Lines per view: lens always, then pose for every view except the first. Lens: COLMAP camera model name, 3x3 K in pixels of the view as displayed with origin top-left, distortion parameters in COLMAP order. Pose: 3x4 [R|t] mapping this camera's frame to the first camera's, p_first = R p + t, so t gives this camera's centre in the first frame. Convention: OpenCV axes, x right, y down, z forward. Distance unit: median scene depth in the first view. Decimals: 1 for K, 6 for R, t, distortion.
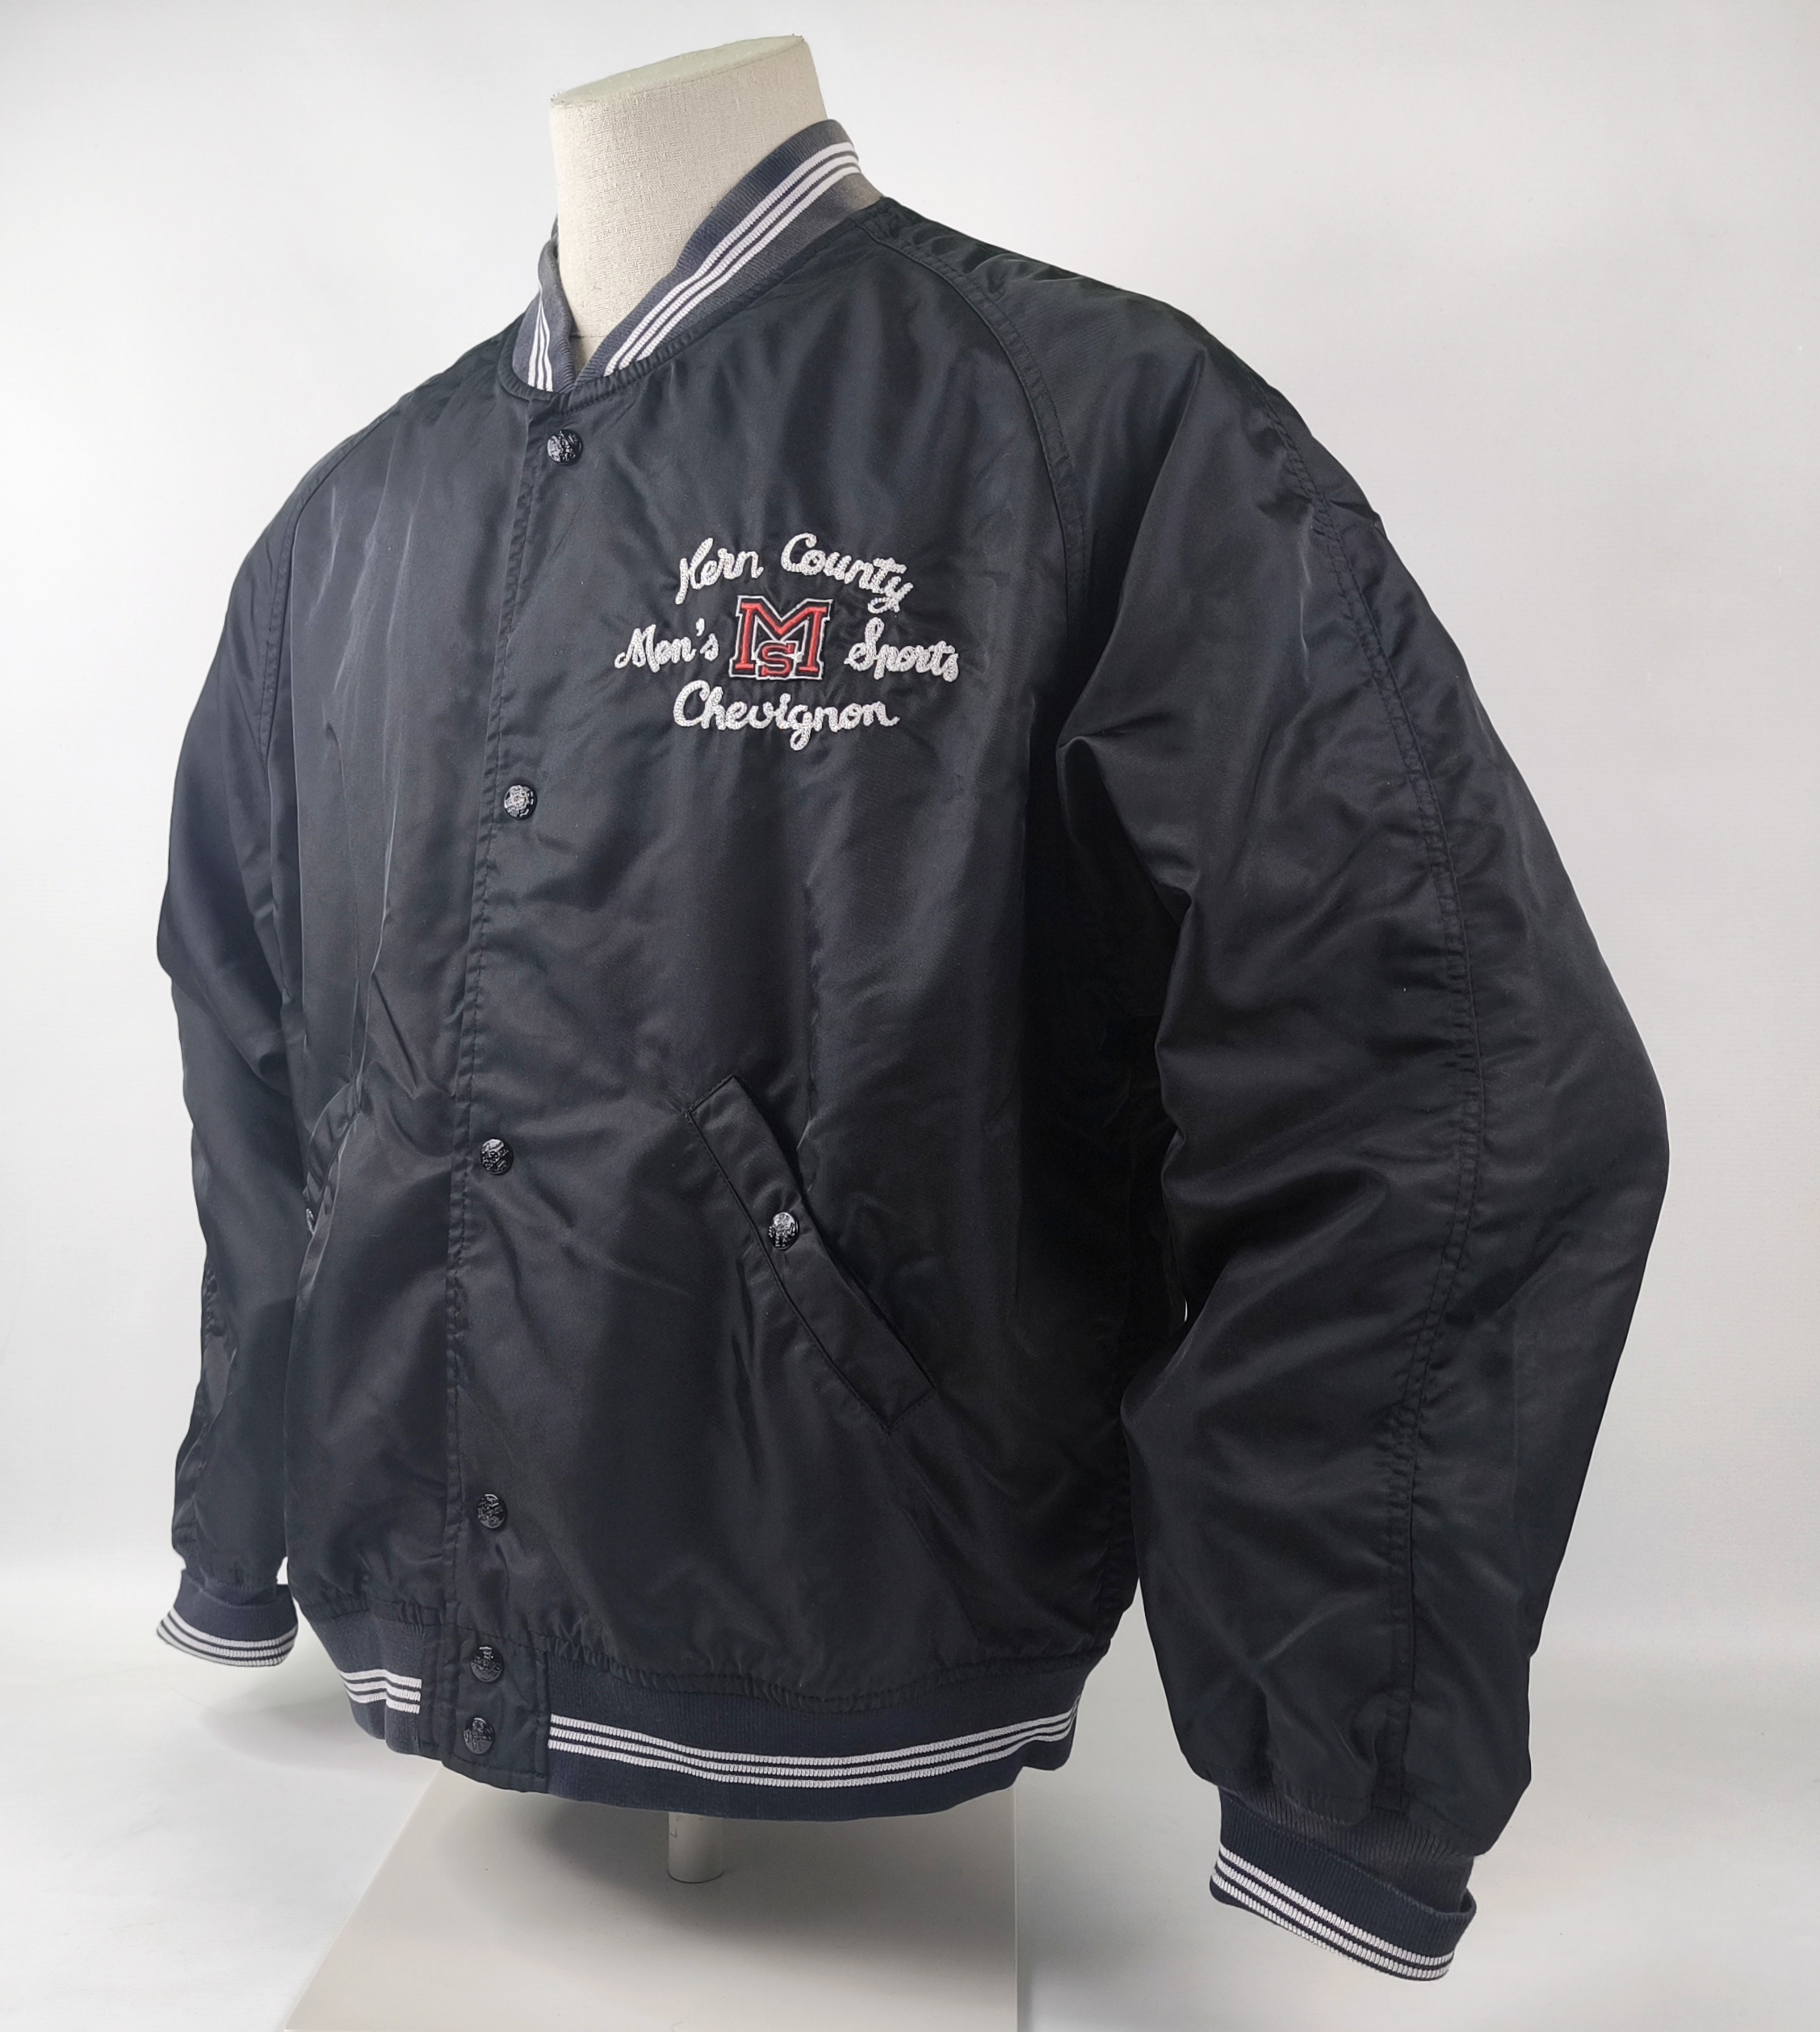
lens RADIAL K [[2319.6, 0, 910.0], [0, 2319.6, 1016.0], [0, 0, 1]] dist [-0.013063, -0.000620]
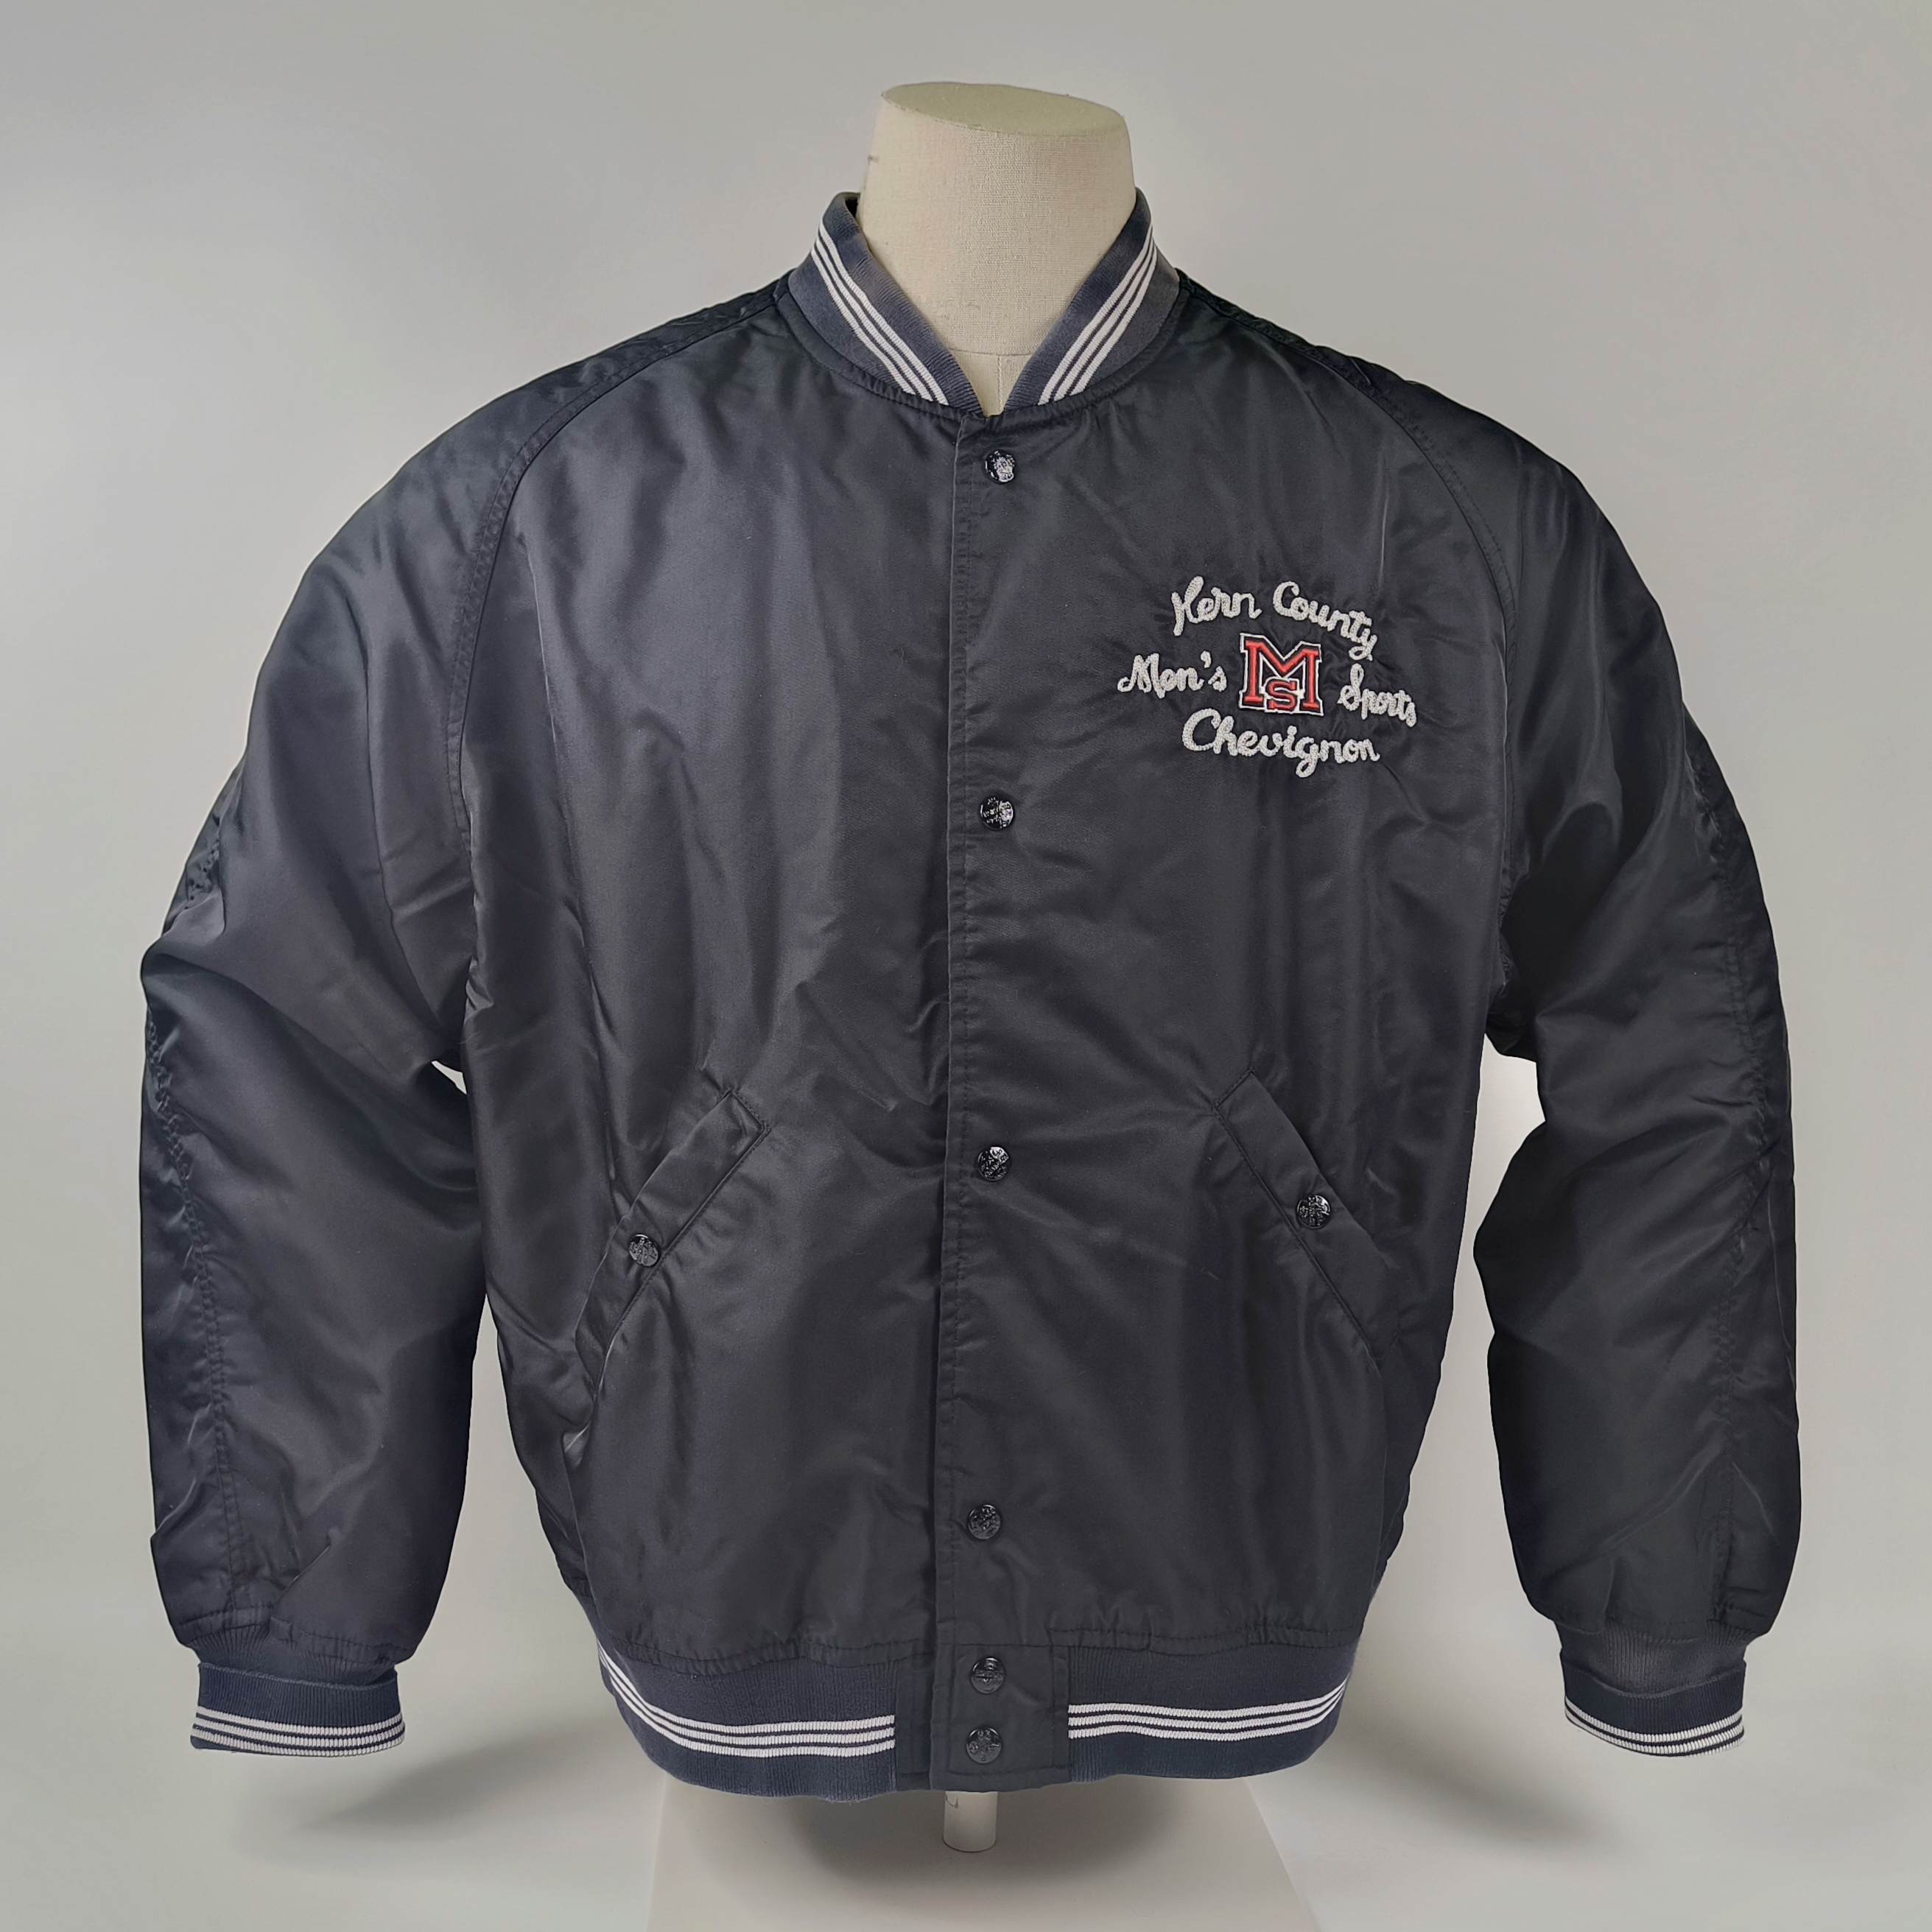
lens RADIAL K [[1892.9, 0, 915.2], [0, 1892.9, 901.8], [0, 0, 1]] dist [0.056402, -0.090946]
pose [[0.801292, -0.015573, 0.598071, -0.734545], [0.017837, 0.999839, 0.002137, -0.059172], [-0.598008, 0.008955, 0.801440, 0.374456]]
